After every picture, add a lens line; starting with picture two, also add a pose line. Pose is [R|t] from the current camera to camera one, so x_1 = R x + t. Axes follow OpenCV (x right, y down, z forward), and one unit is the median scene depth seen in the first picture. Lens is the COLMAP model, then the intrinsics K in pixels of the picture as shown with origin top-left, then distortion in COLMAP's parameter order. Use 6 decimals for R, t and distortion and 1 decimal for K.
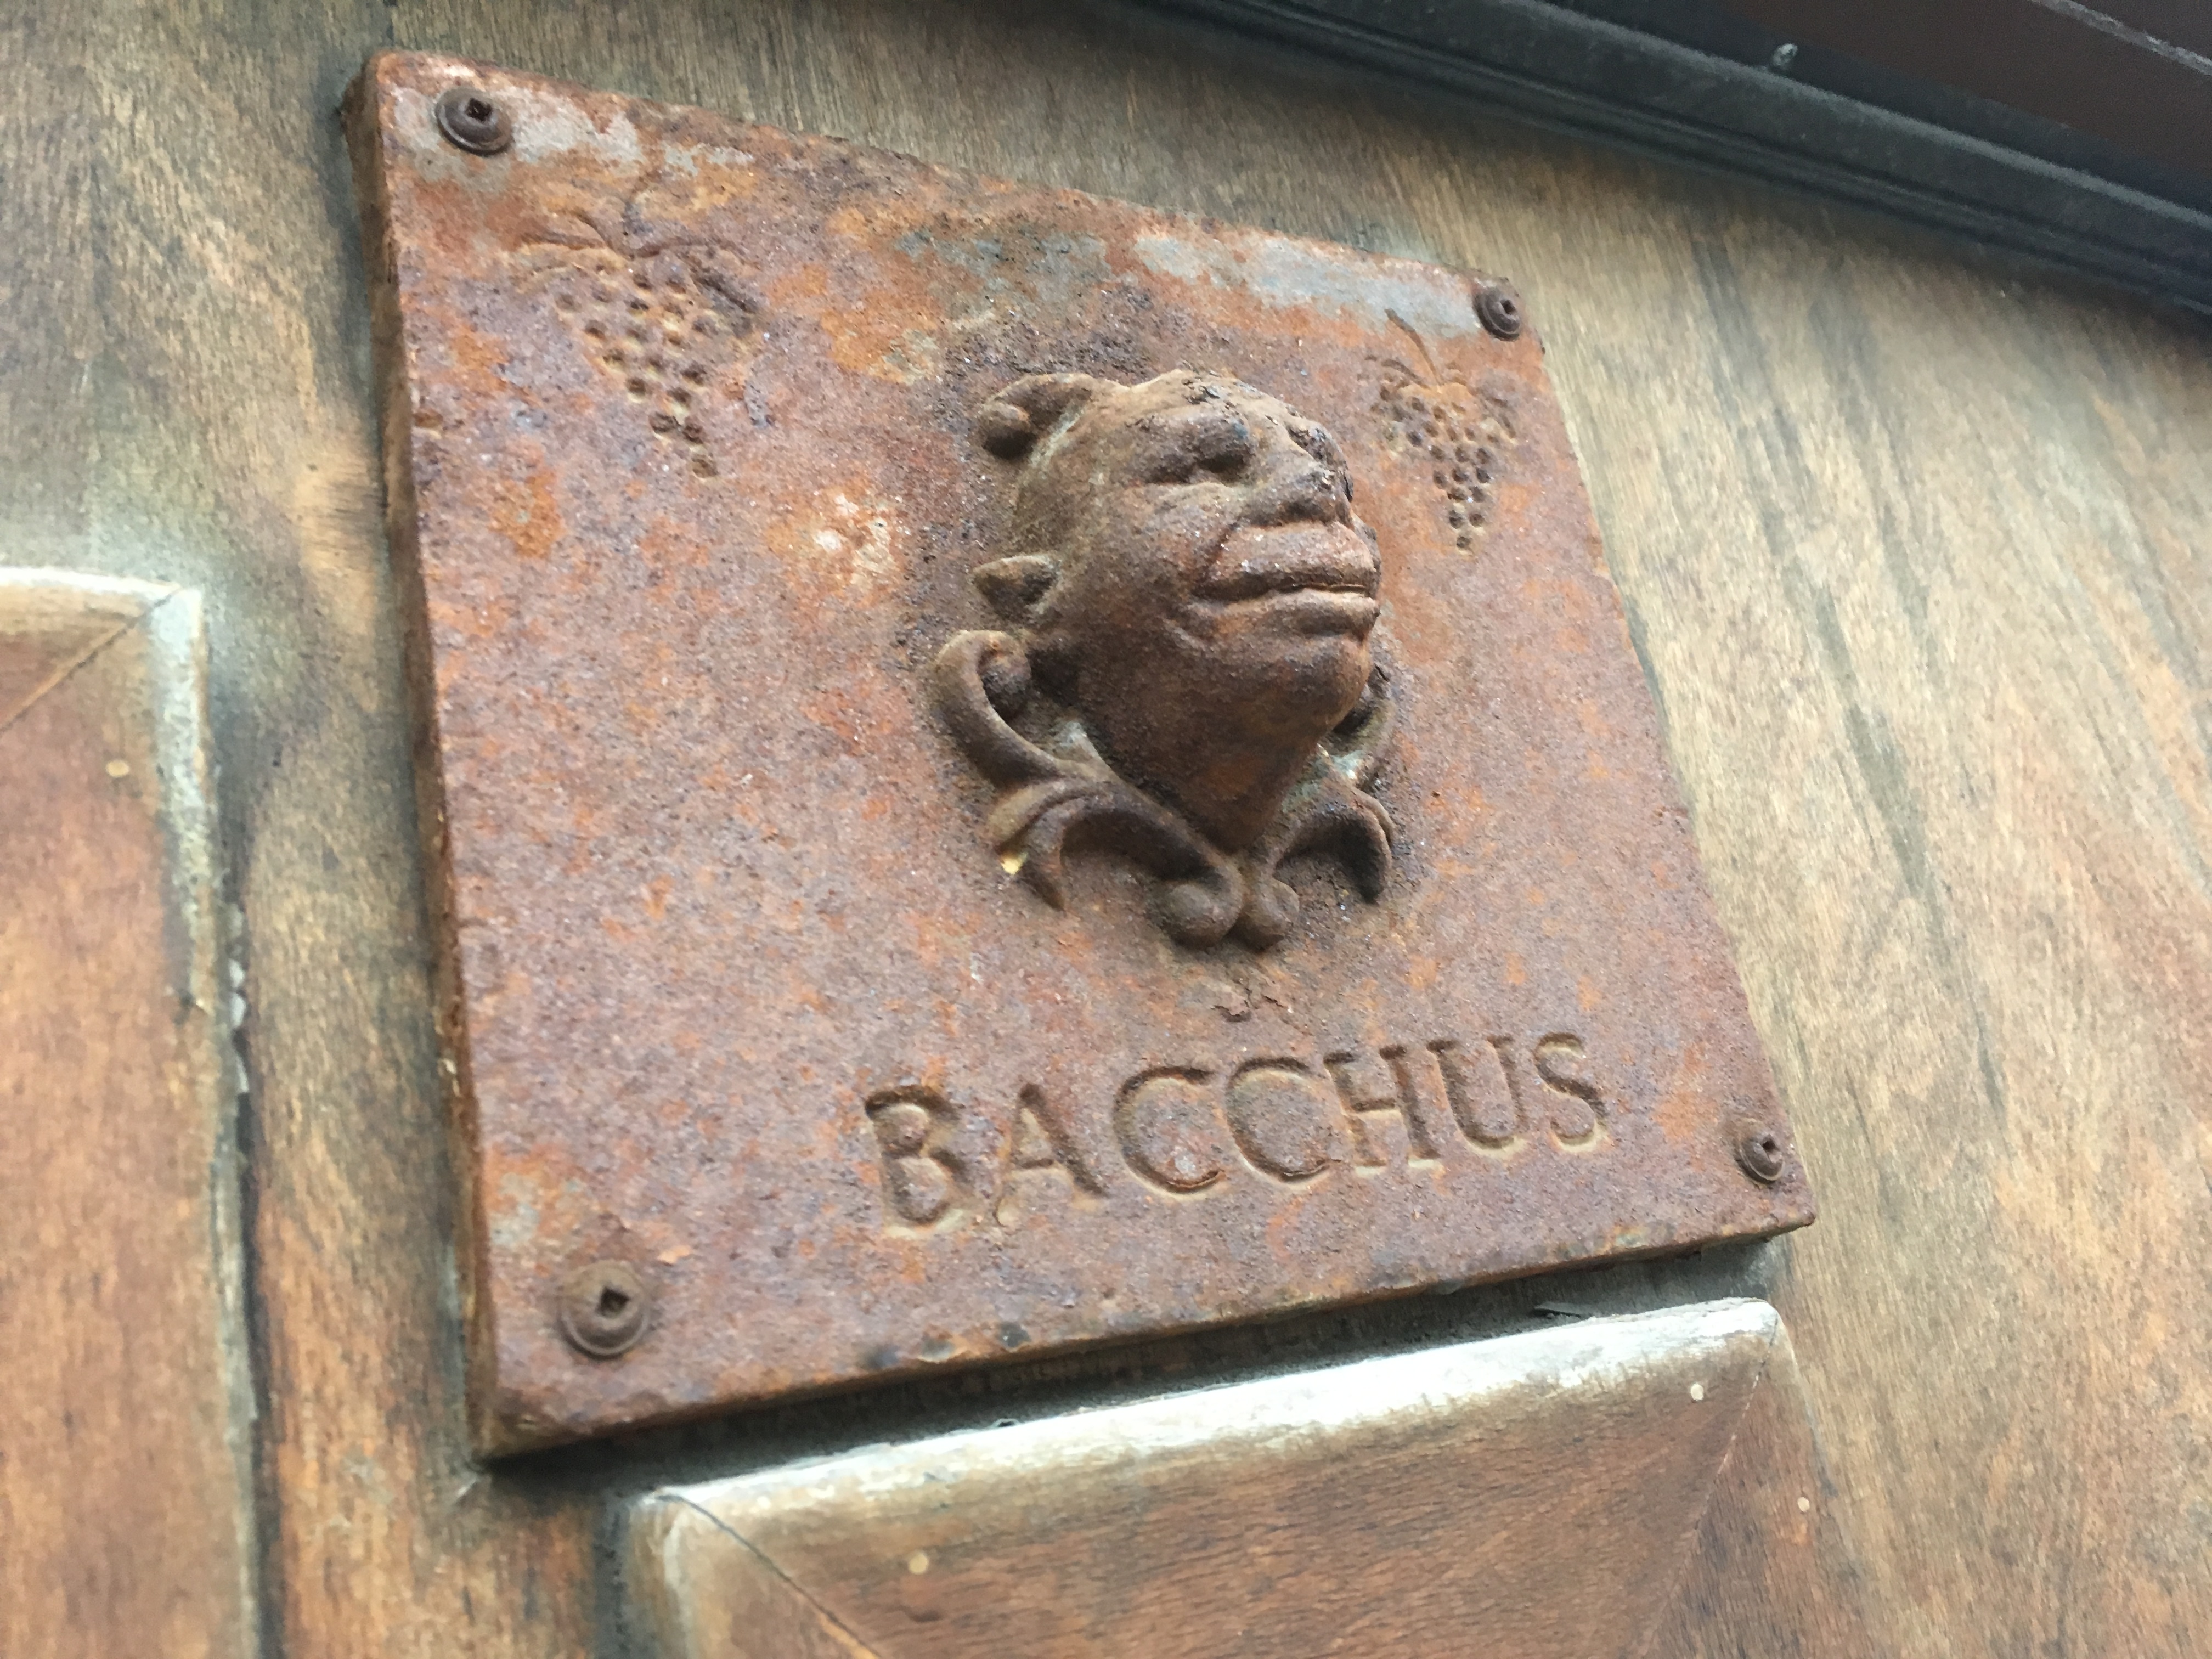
lens RADIAL K [[1908.4, 0, 1112.1], [0, 1908.4, 822.4], [0, 0, 1]] dist [0.087238, -0.136818]
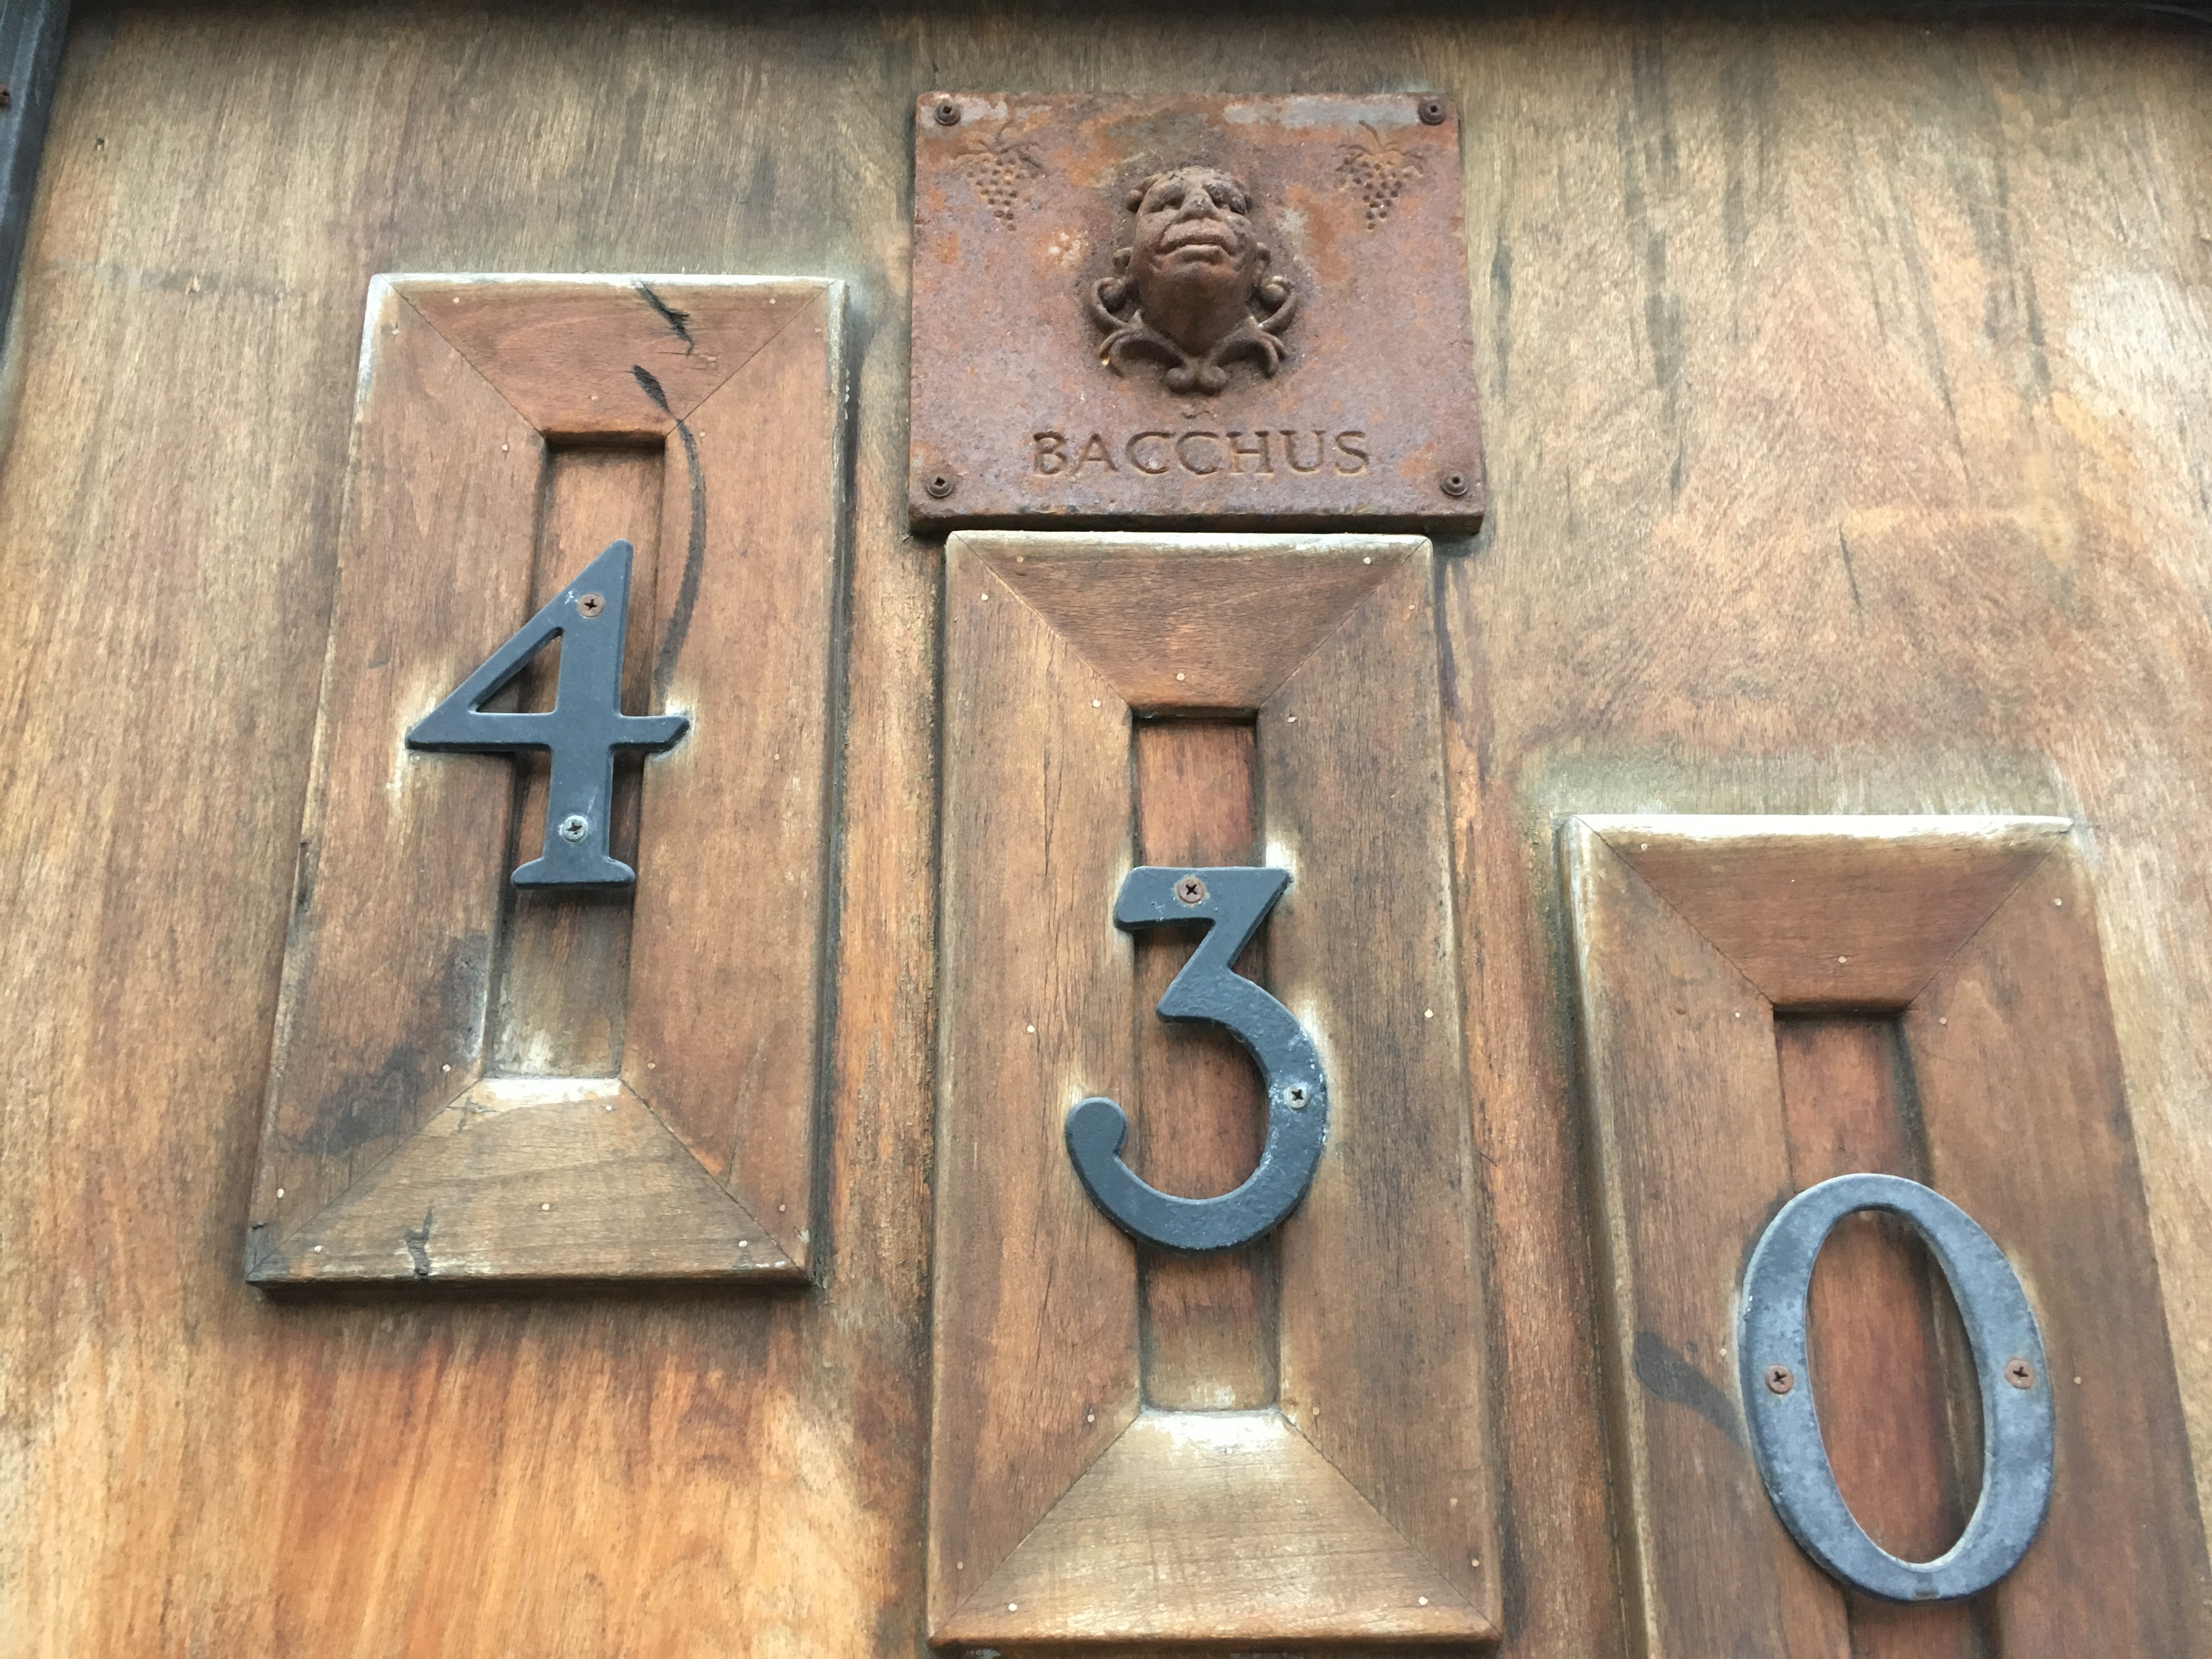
lens RADIAL K [[1910.3, 0, 1106.0], [0, 1910.3, 829.5], [0, 0, 1]] dist [0.084922, -0.135790]
pose [[0.861715, 0.034165, -0.506242, 1.314420], [0.005578, 0.997032, 0.076783, 0.461568], [0.507362, -0.068989, 0.858967, -1.364958]]
